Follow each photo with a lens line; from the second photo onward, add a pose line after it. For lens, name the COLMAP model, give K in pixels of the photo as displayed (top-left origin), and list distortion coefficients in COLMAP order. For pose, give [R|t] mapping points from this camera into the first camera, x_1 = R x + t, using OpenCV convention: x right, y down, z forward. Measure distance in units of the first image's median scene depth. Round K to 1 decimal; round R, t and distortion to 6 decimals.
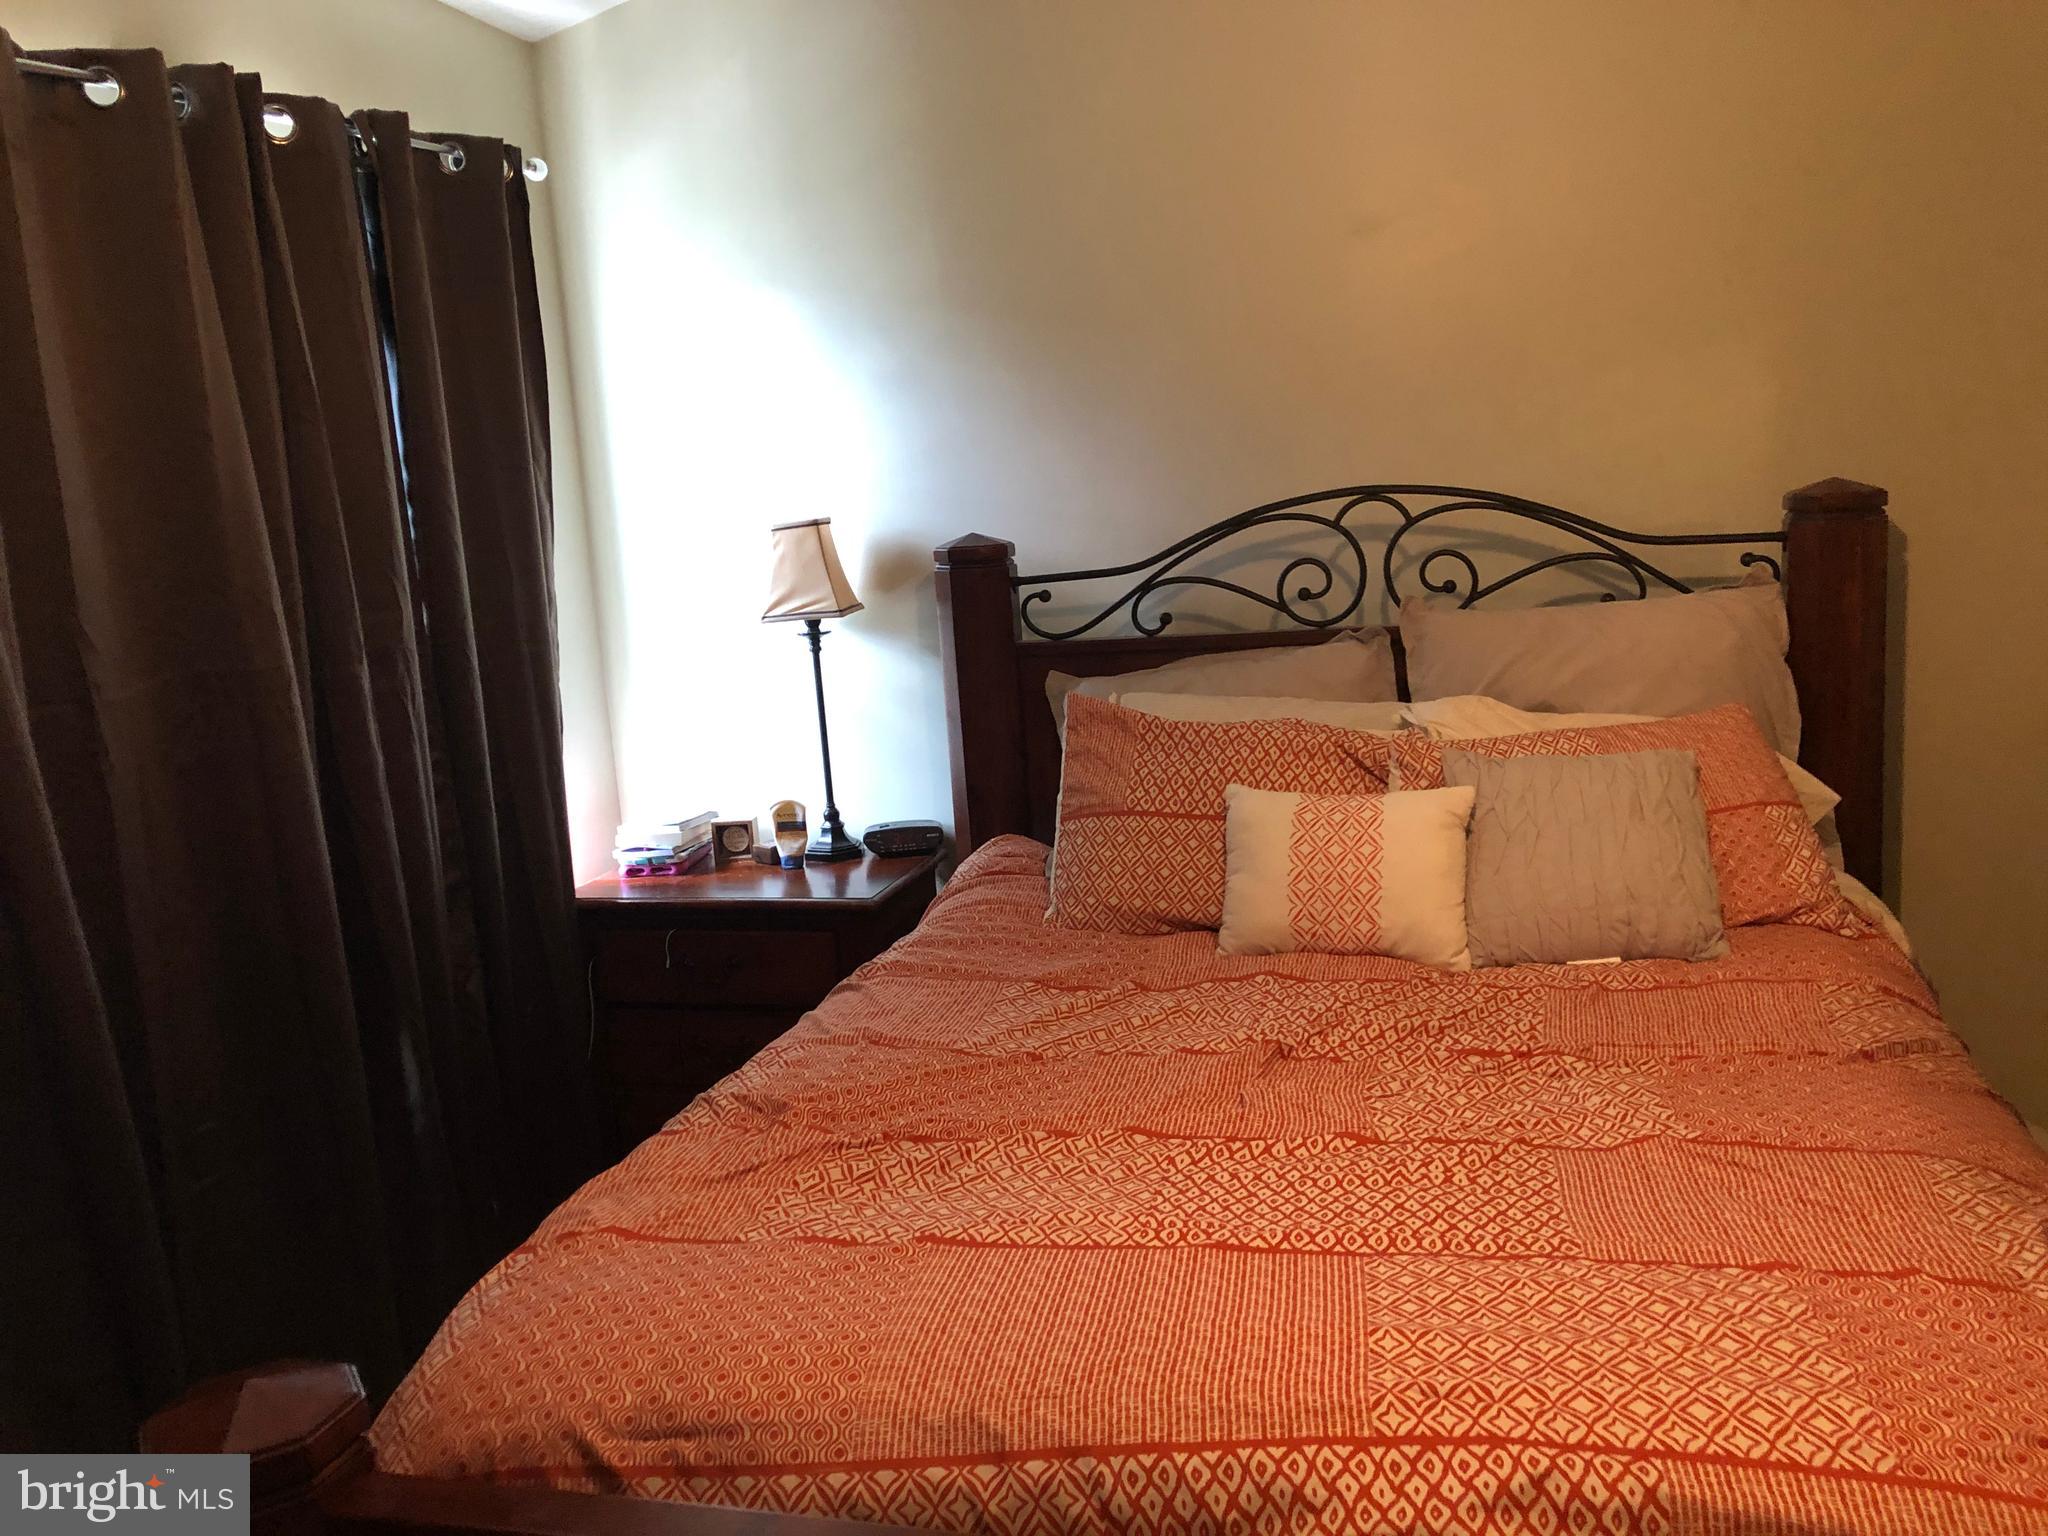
lens RADIAL K [[1676.7, 0, 1049.2], [0, 1676.7, 769.6], [0, 0, 1]] dist [0.043865, -0.060926]
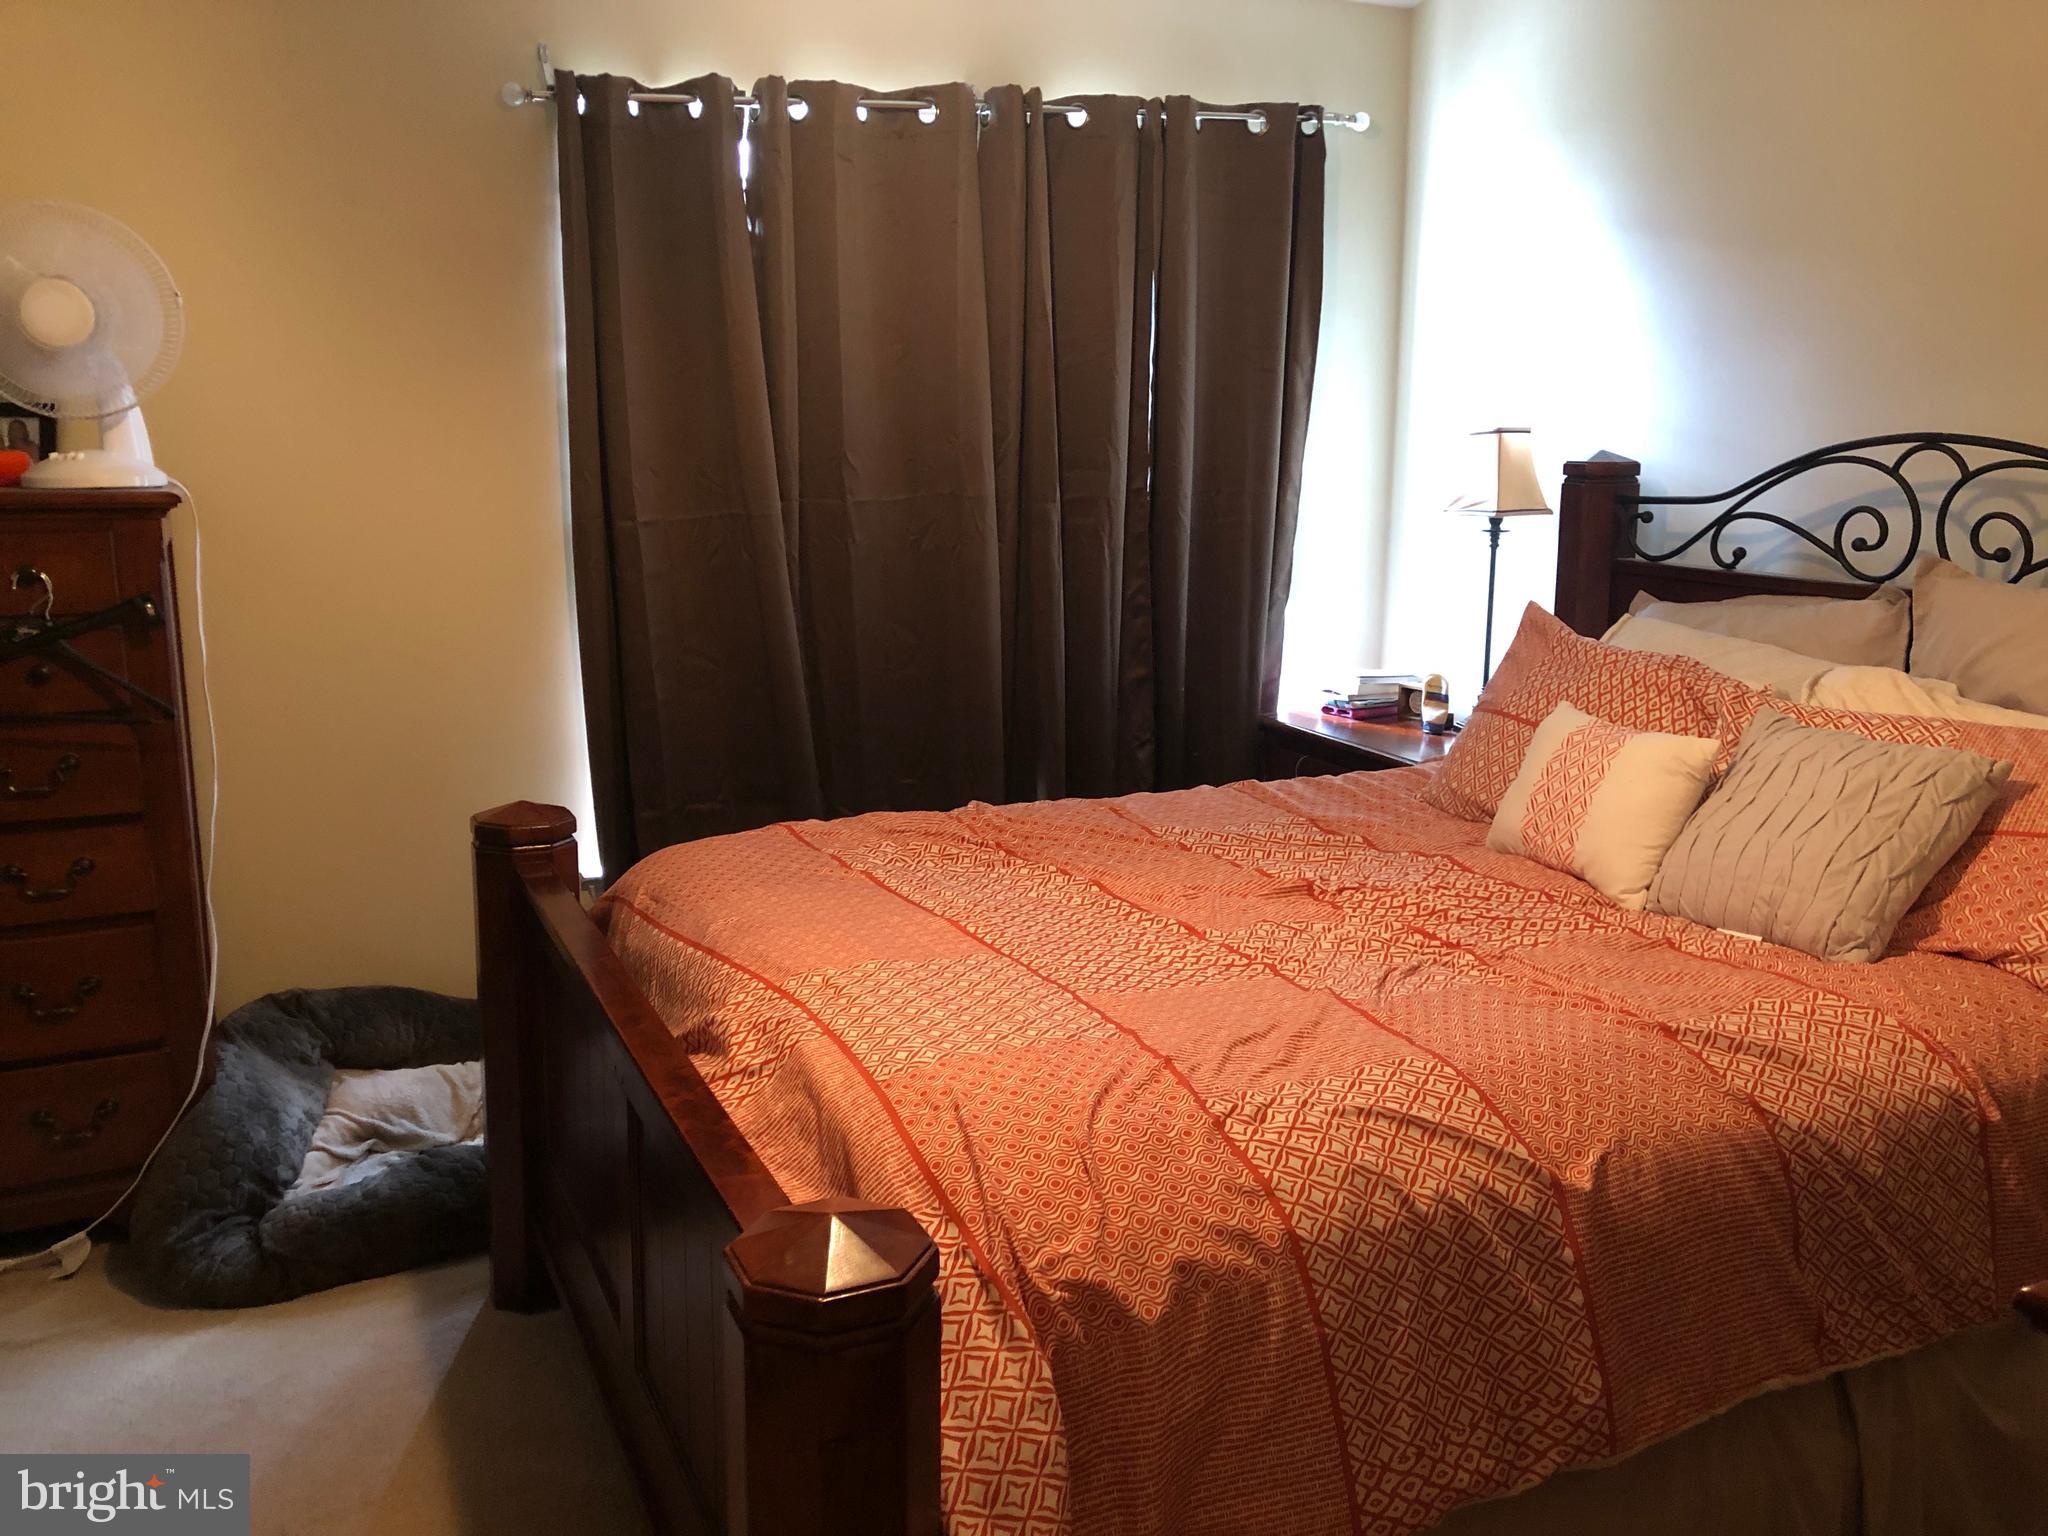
lens RADIAL K [[1815.5, 0, 1171.4], [0, 1815.5, 776.1], [0, 0, 1]] dist [0.291705, -0.335015]
pose [[0.695166, 0.222022, -0.683703, 0.656563], [-0.189953, 0.974037, 0.123166, -0.037271], [0.693298, 0.044251, 0.719291, -0.007976]]
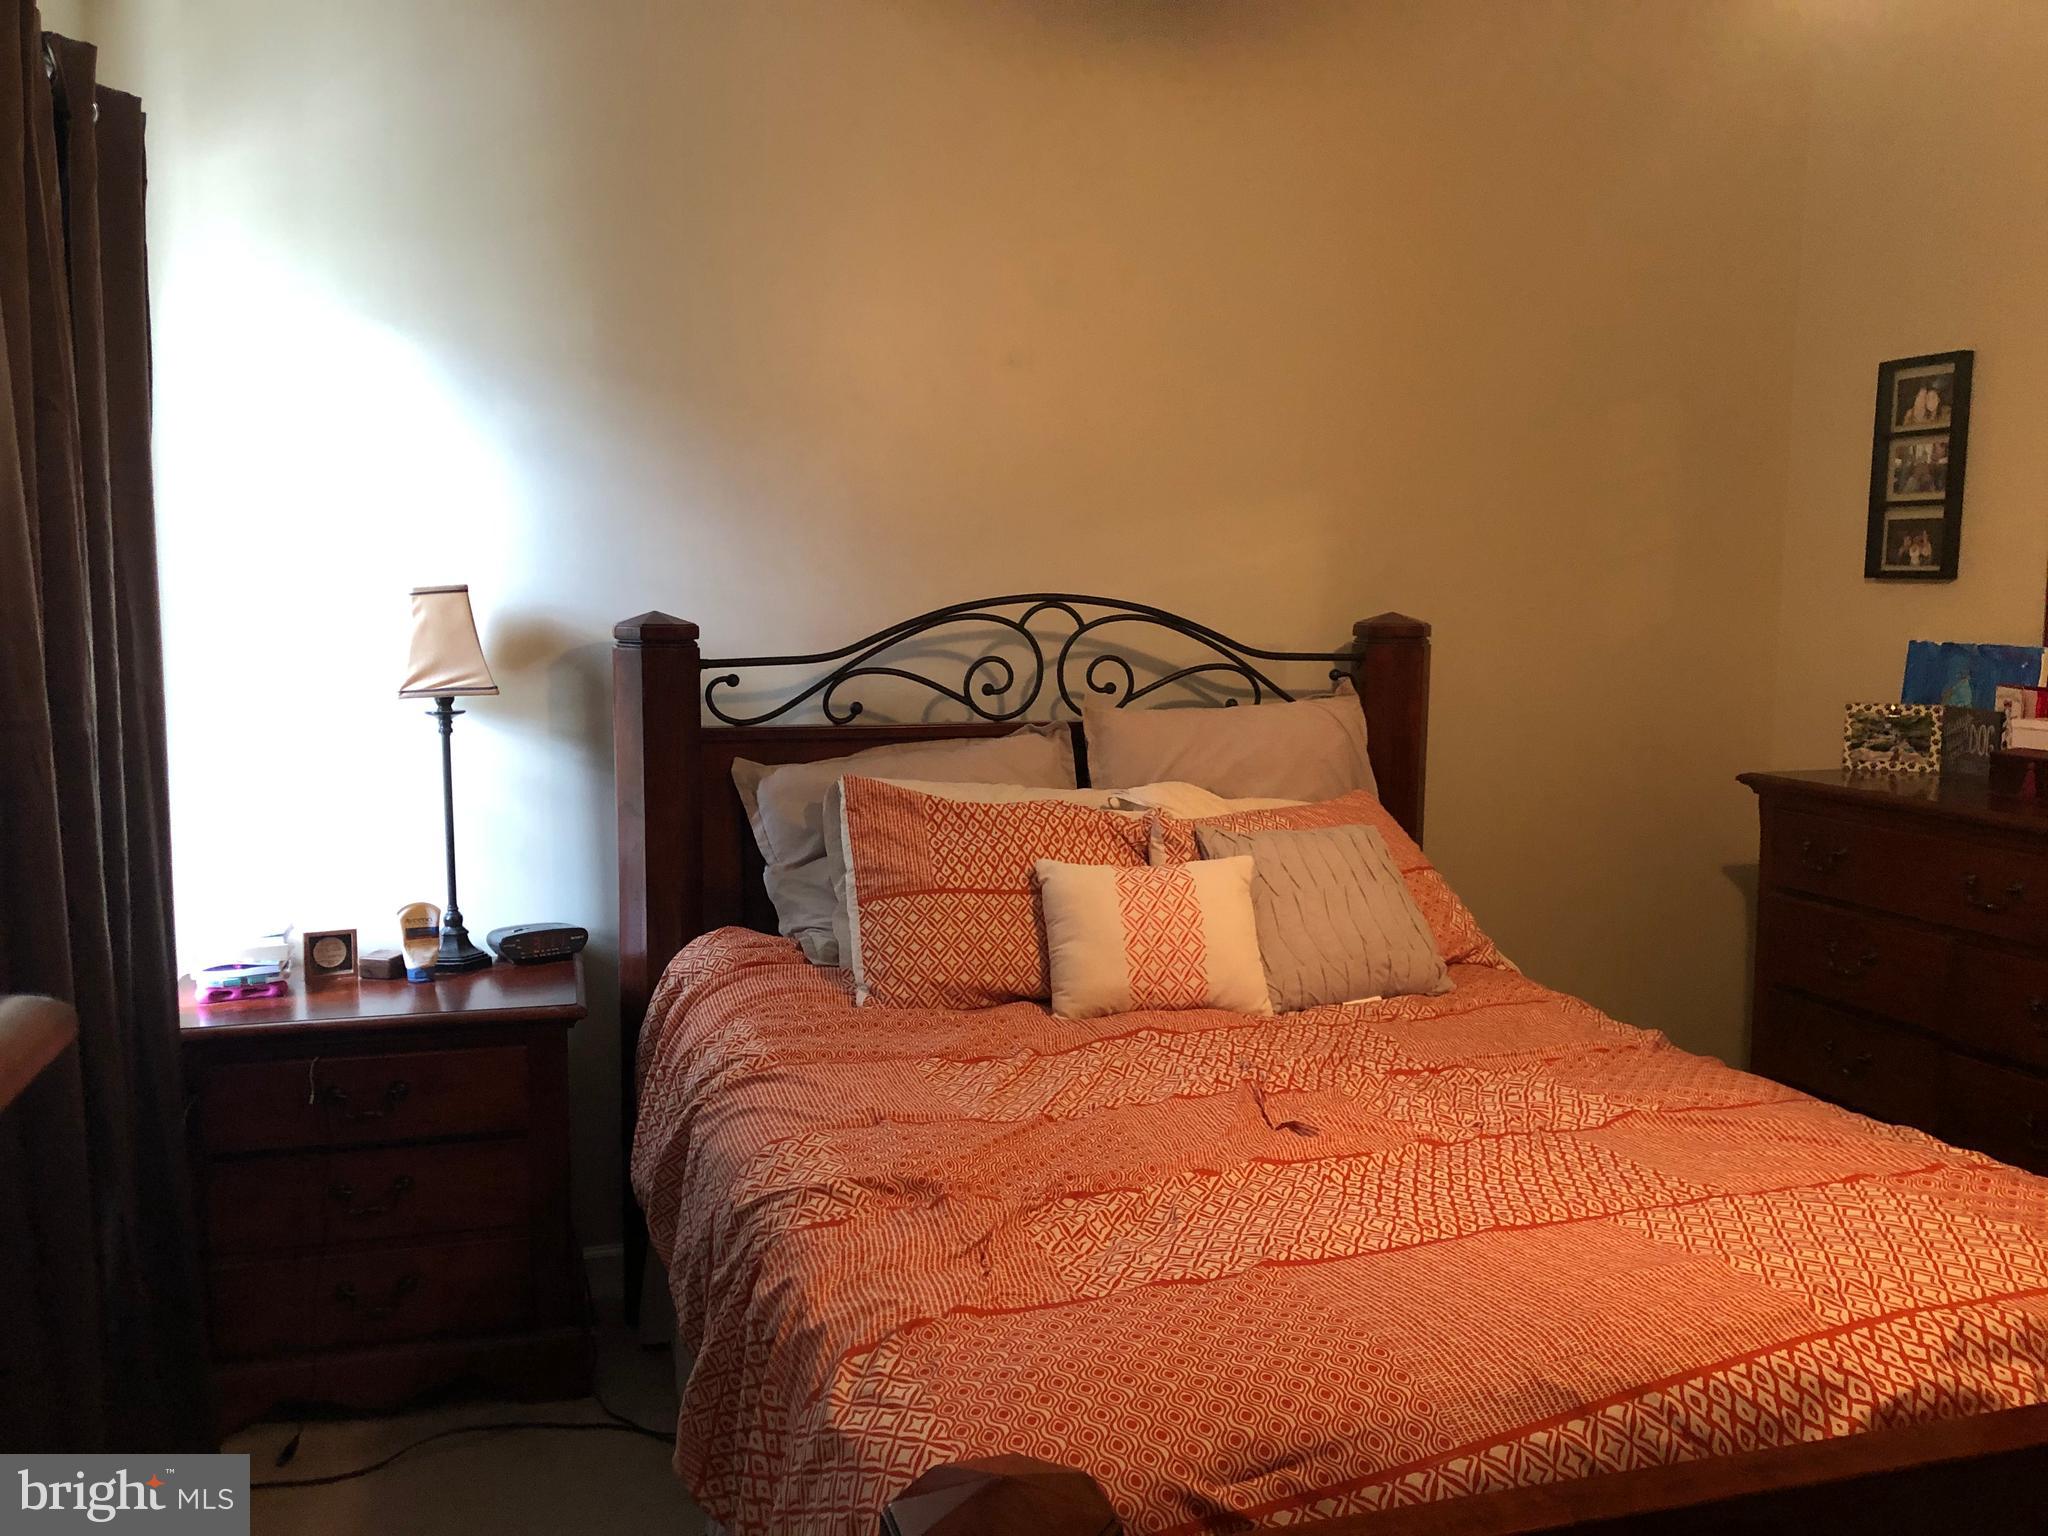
lens RADIAL K [[1667.5, 0, 1080.1], [0, 1667.5, 744.5], [0, 0, 1]] dist [0.089936, -0.097439]
pose [[0.839948, 0.023366, 0.542163, -0.391075], [0.026916, 0.996049, -0.084627, 0.022978], [-0.541998, 0.085676, 0.836001, 0.086527]]
